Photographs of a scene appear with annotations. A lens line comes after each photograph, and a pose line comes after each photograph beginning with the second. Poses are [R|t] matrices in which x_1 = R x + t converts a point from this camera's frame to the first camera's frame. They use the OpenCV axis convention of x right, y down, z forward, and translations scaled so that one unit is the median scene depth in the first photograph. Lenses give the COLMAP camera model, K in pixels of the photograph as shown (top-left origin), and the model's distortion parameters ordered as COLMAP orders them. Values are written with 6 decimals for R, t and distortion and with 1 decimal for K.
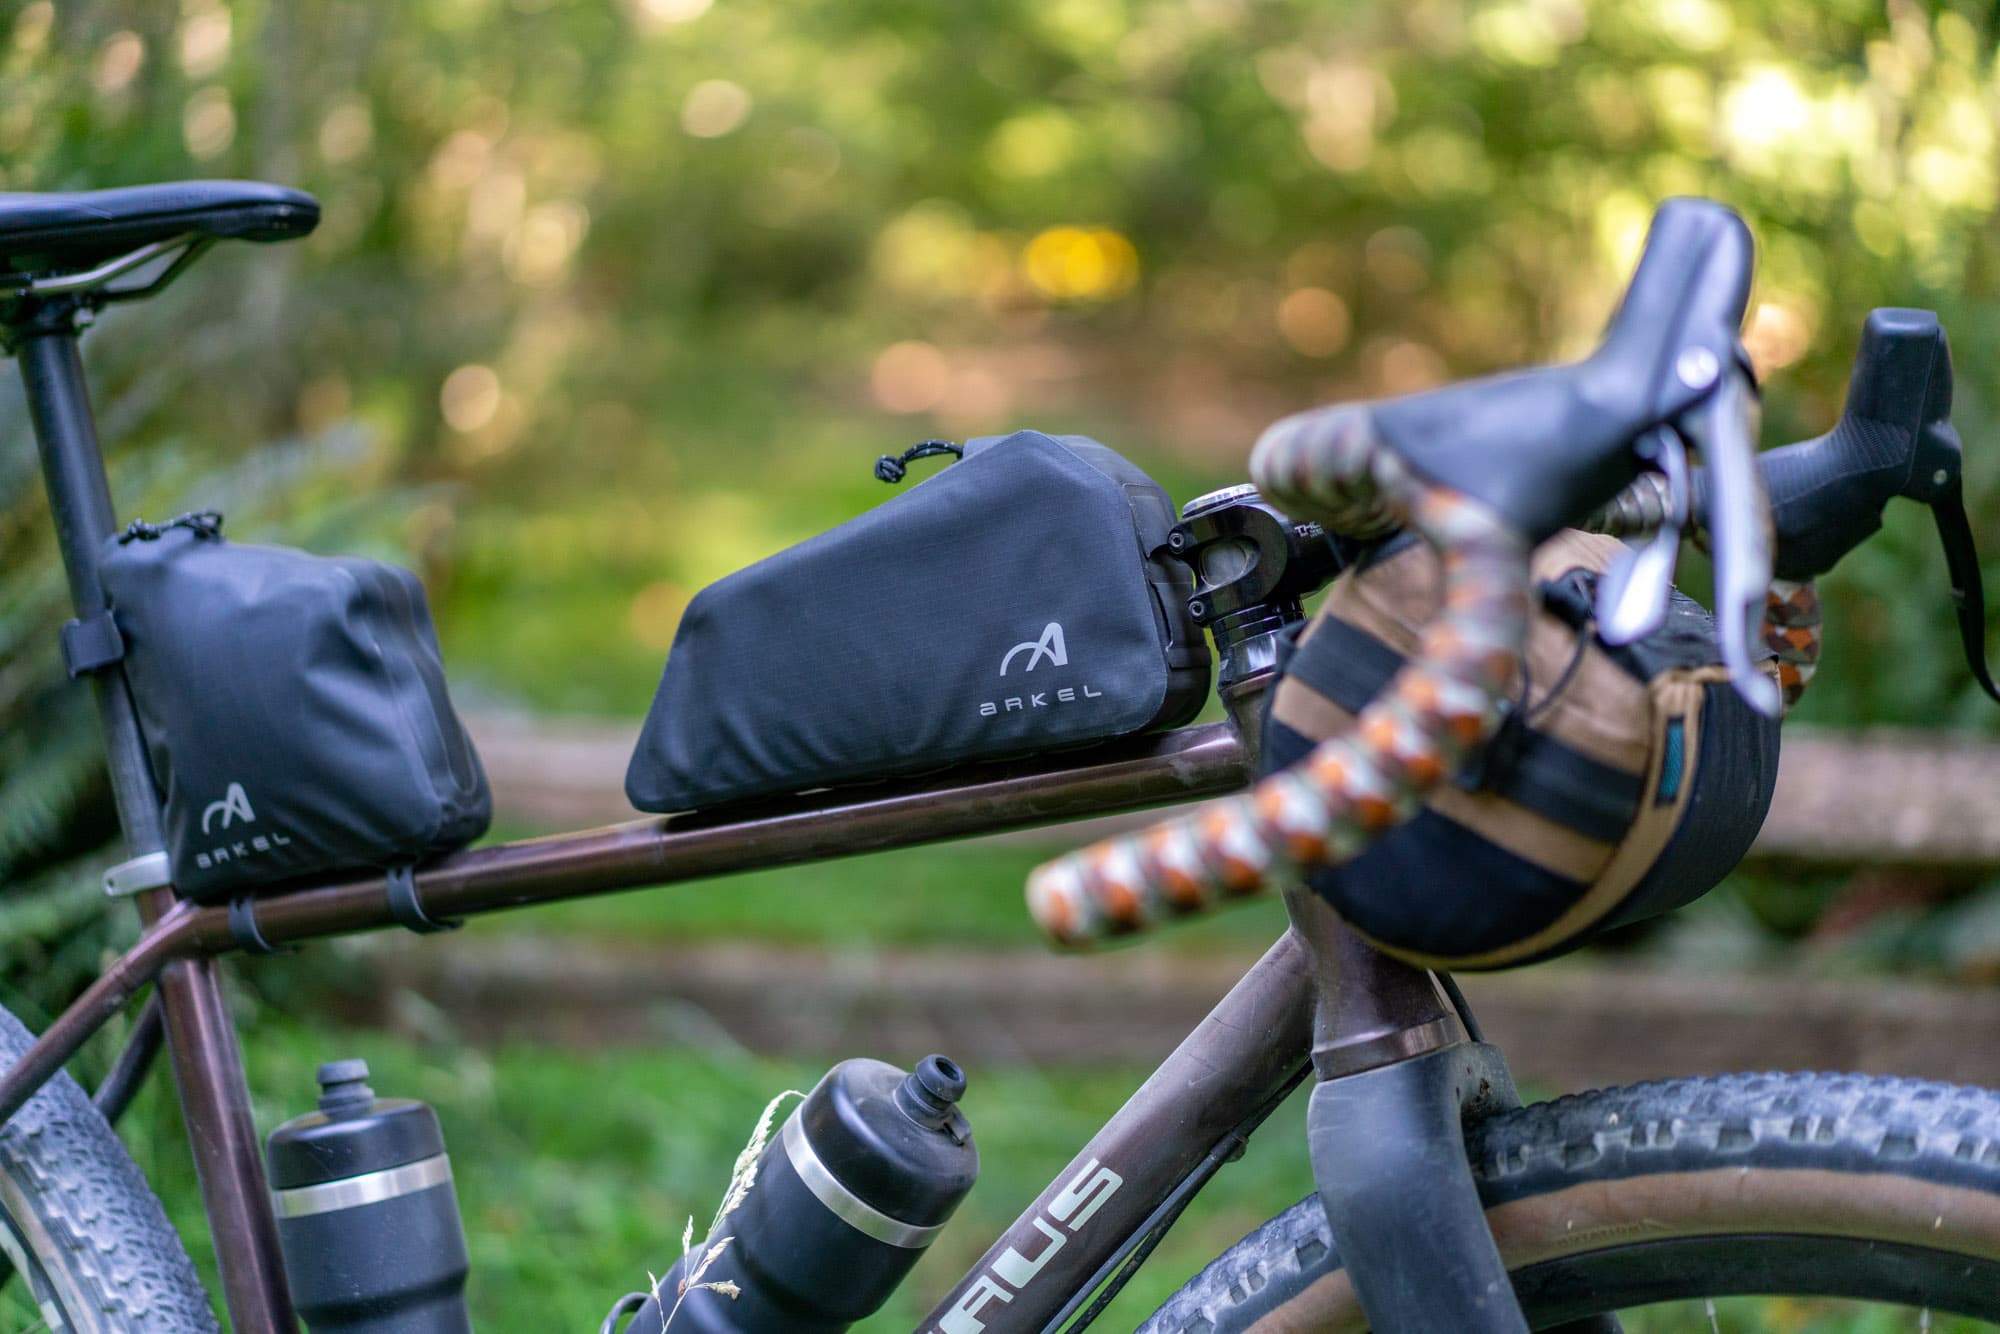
lens RADIAL K [[3184.5, 0, 1000.0], [0, 3184.5, 667.0], [0, 0, 1]] dist [0.009264, -0.153236]
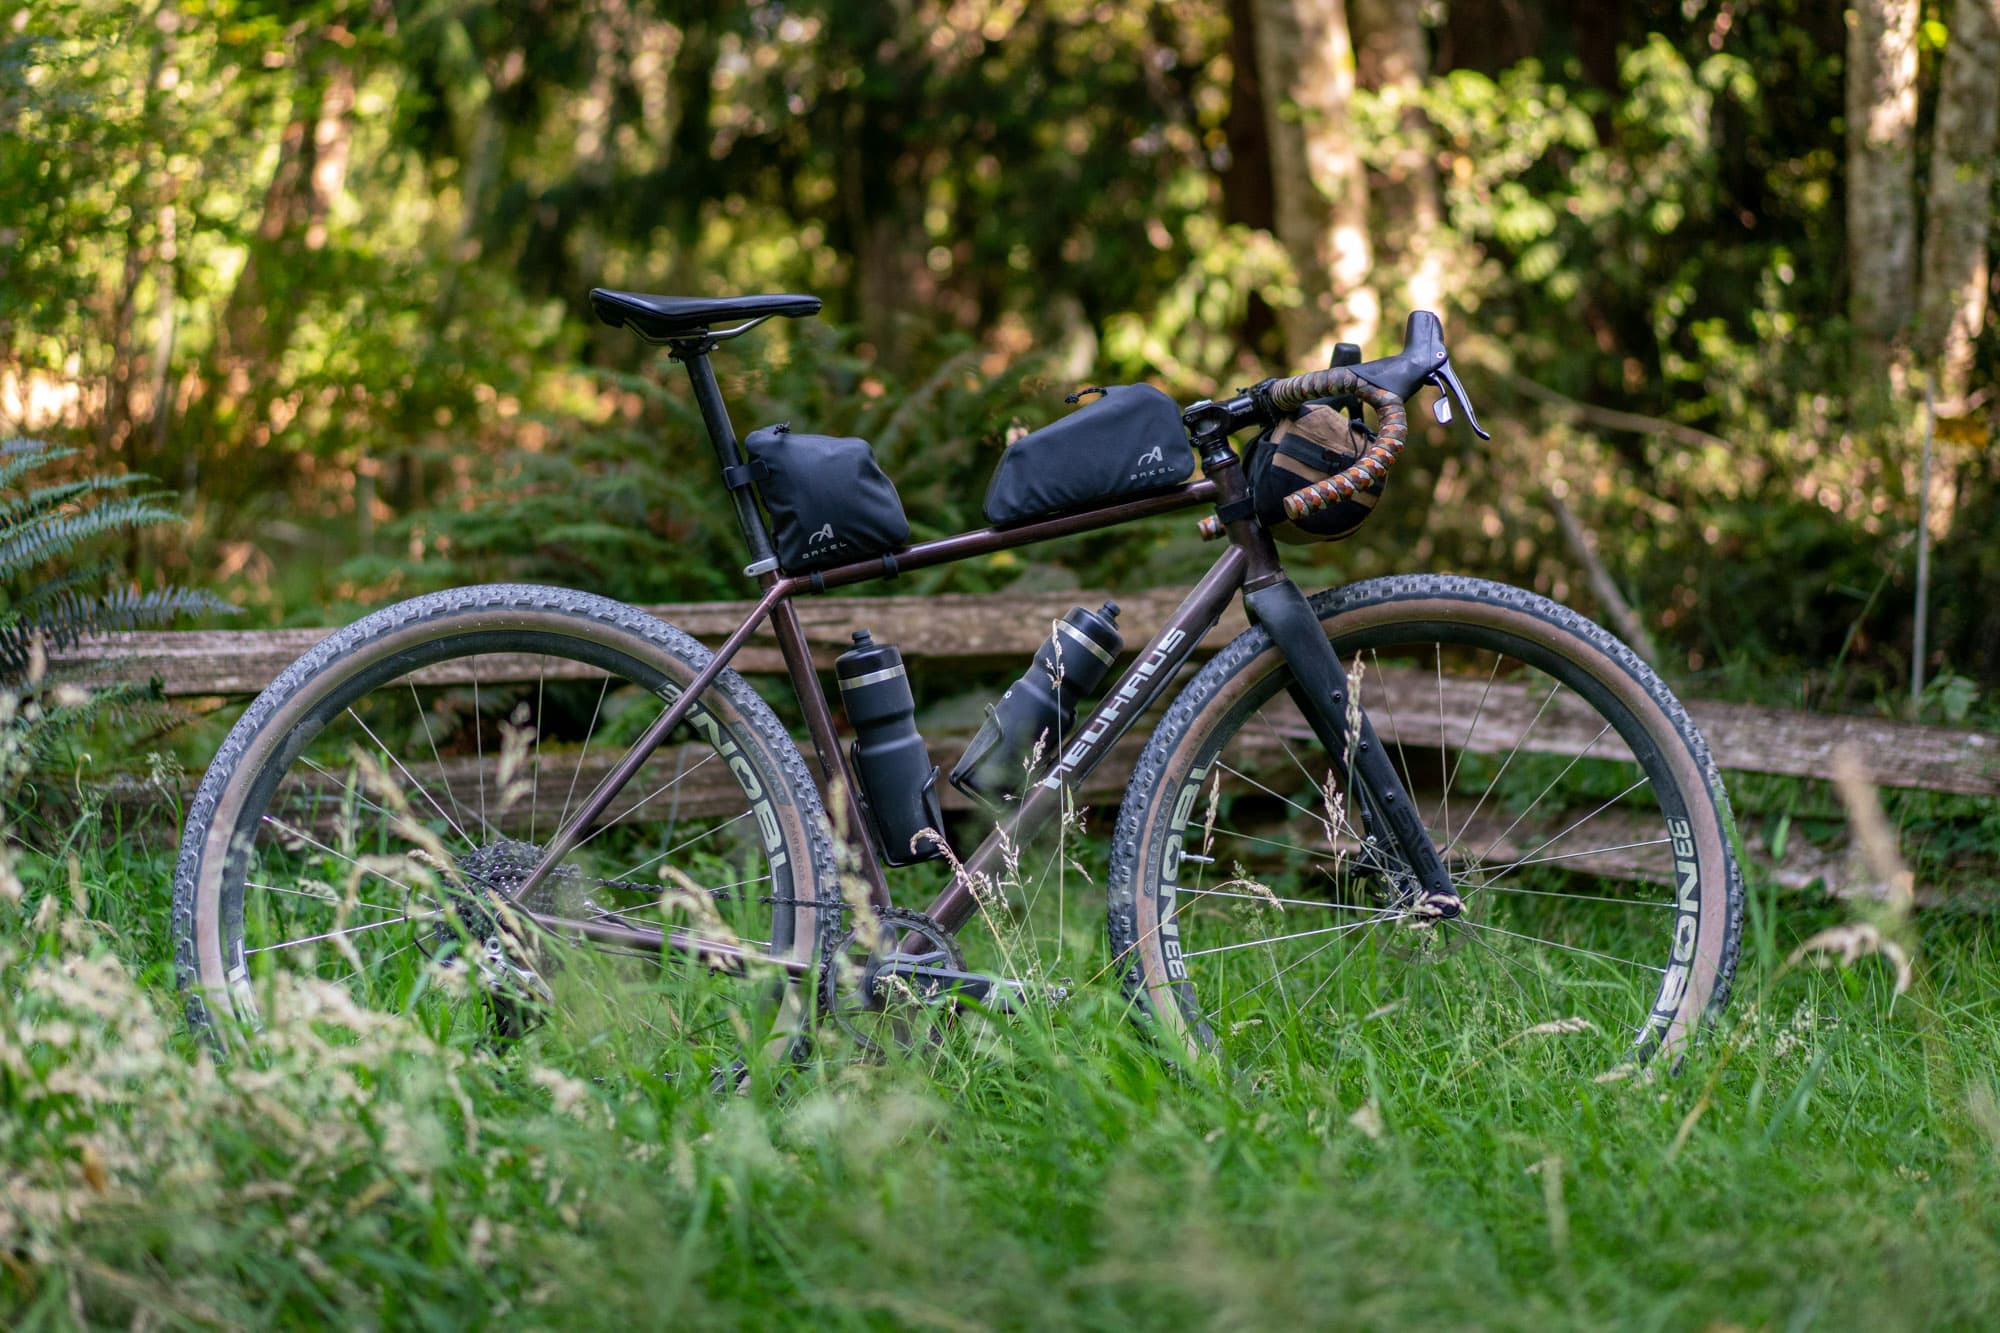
lens RADIAL K [[3632.7, 0, 1005.0], [0, 3632.7, 541.3], [0, 0, 1]] dist [-0.011671, -0.124233]
pose [[0.854115, -0.027723, 0.519345, -1.855466], [0.062717, 0.996781, -0.049936, 0.233075], [-0.516289, 0.075223, 0.853104, -1.803533]]
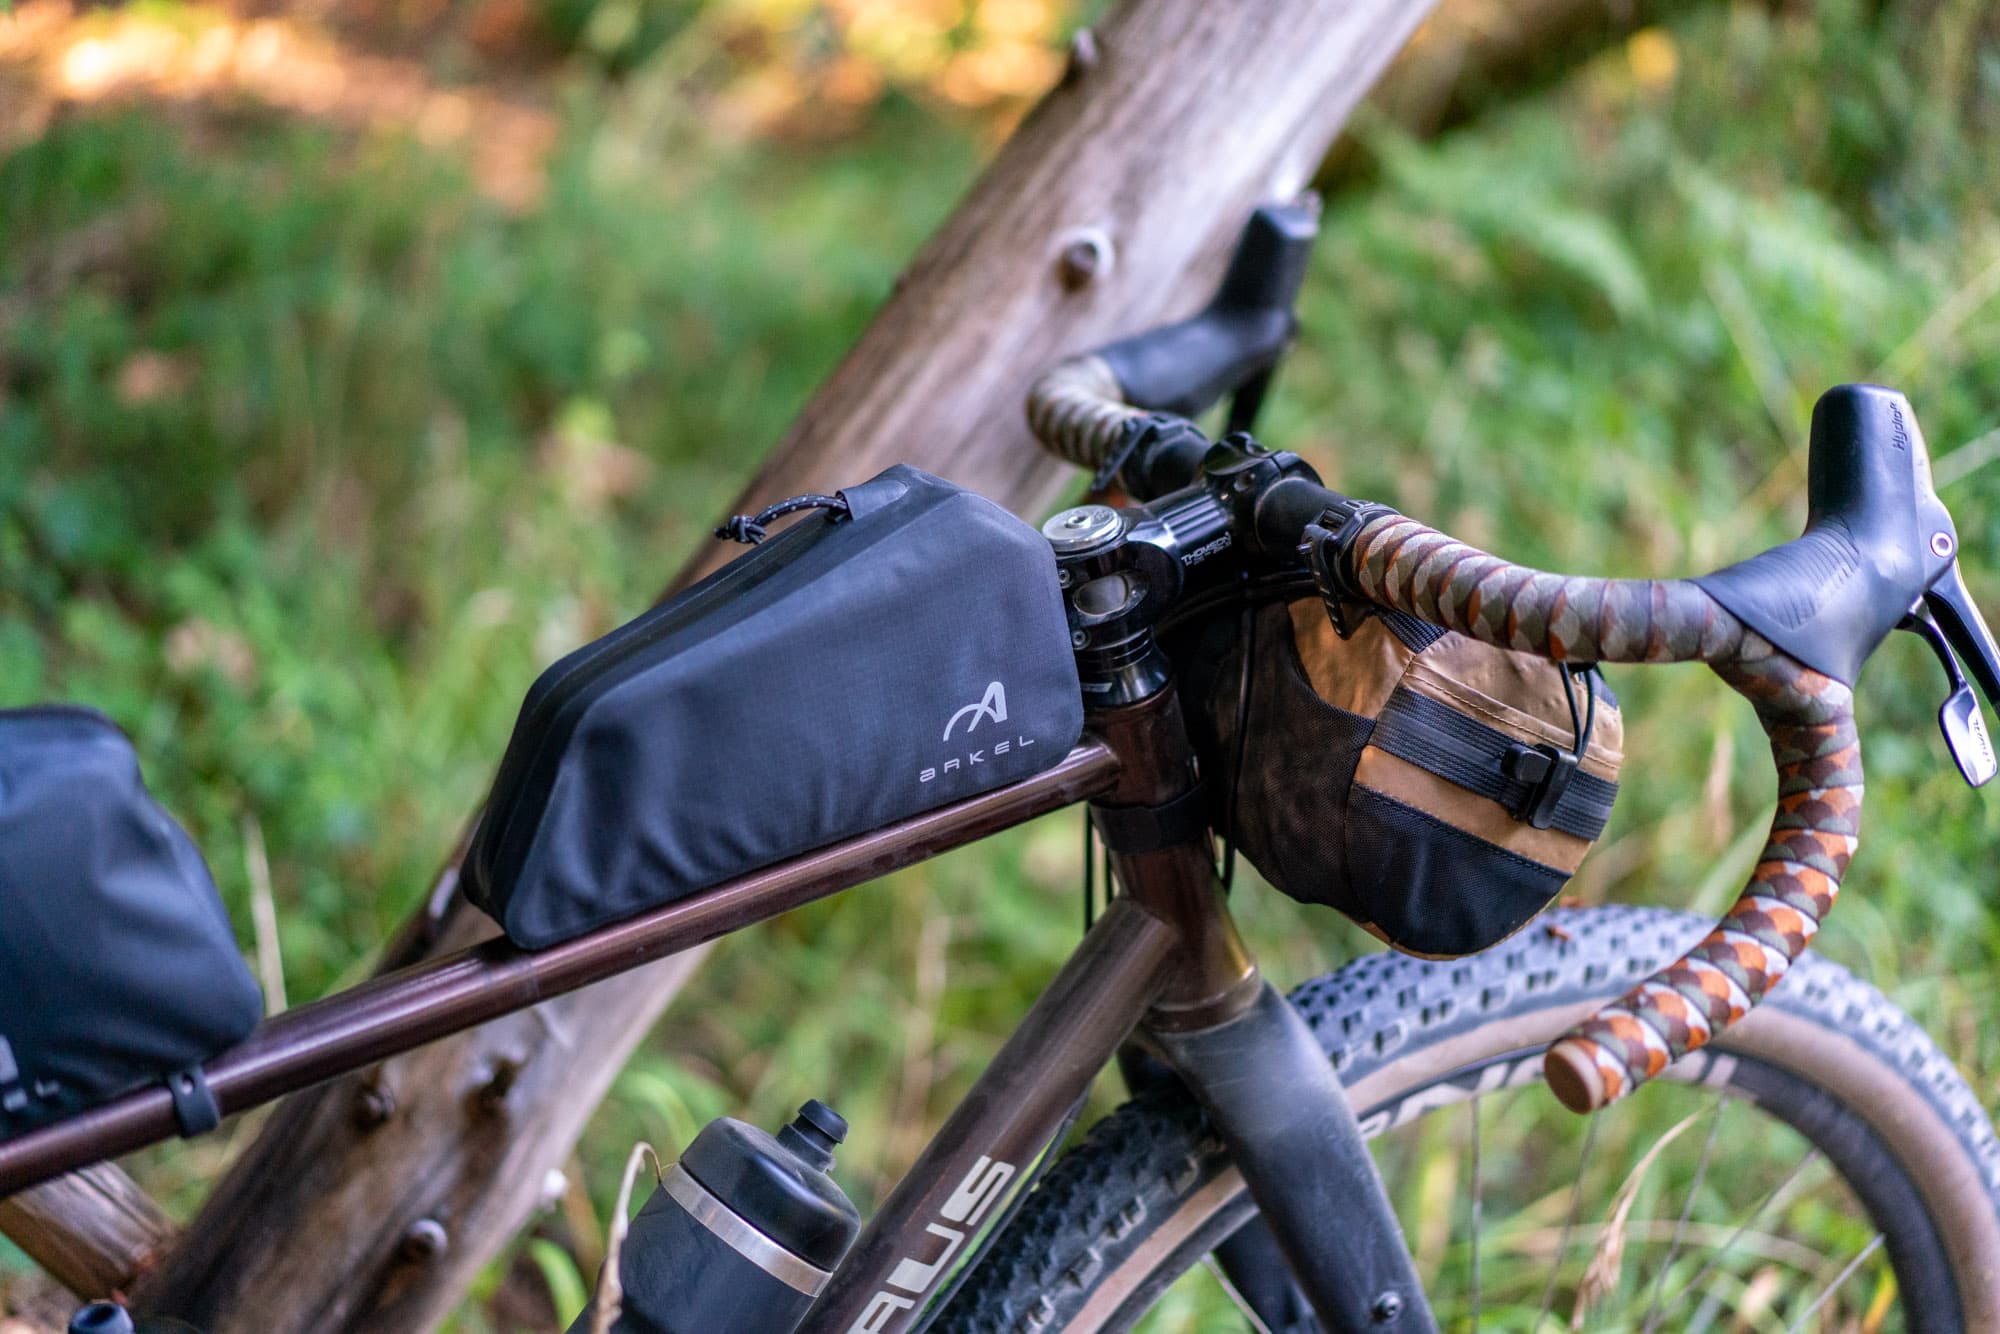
lens RADIAL K [[3184.5, 0, 1000.0], [0, 3184.5, 667.0], [0, 0, 1]] dist [0.009264, -0.153236]
pose [[0.586608, -0.221261, 0.779060, -0.749402], [-0.012940, 0.959272, 0.282186, -0.296424], [-0.809768, -0.175614, 0.559853, 0.438932]]
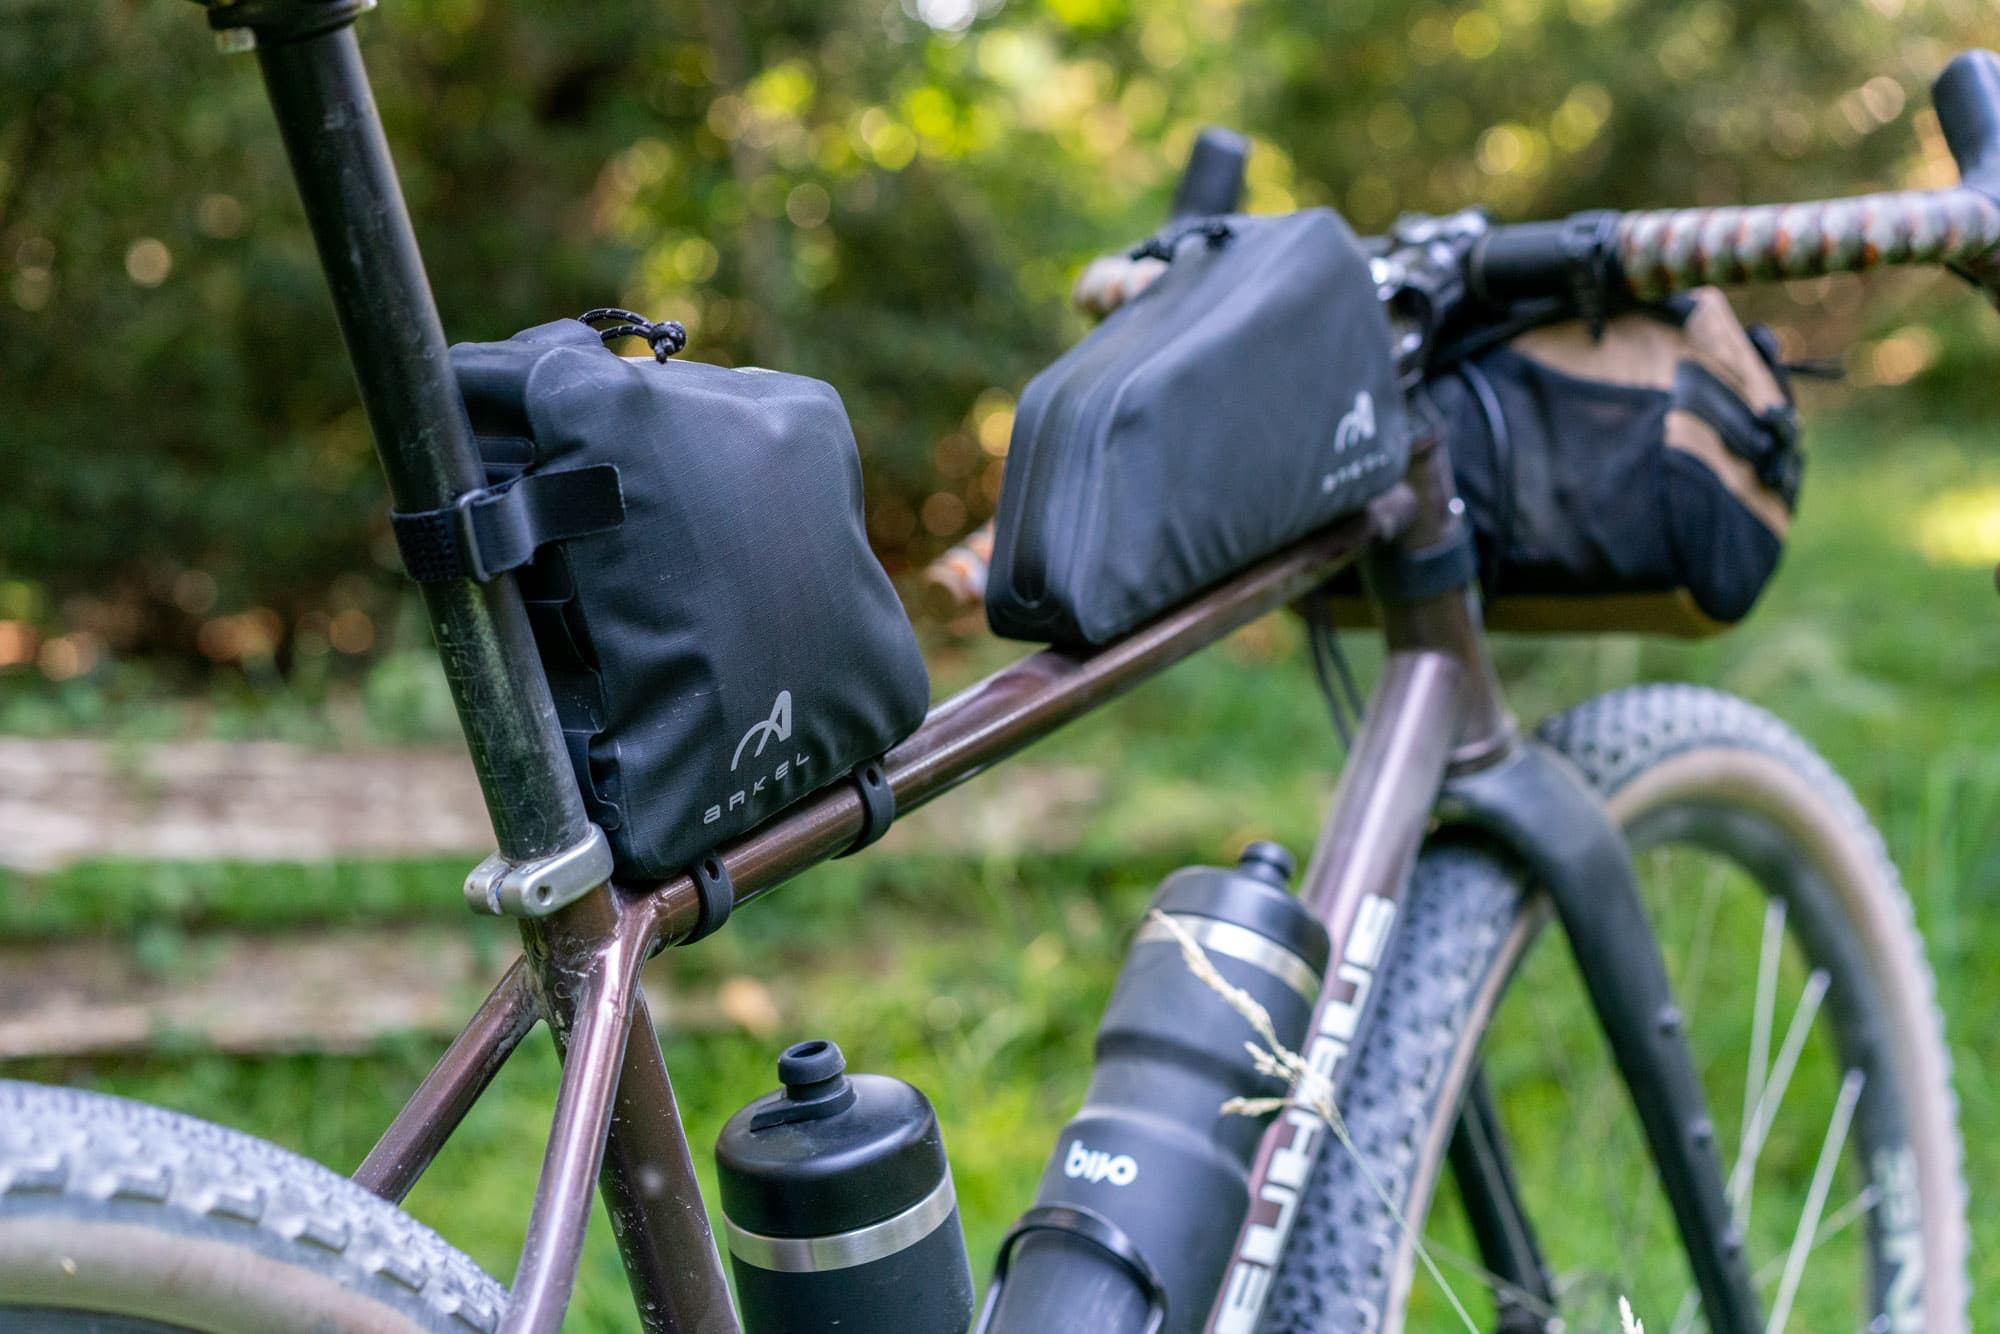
lens RADIAL K [[3184.5, 0, 1000.0], [0, 3184.5, 667.0], [0, 0, 1]] dist [0.009264, -0.153236]
pose [[0.195503, -0.113310, 0.974135, -1.029245], [0.085526, 0.991488, 0.098164, -0.038058], [-0.976967, 0.064122, 0.203530, 0.900609]]
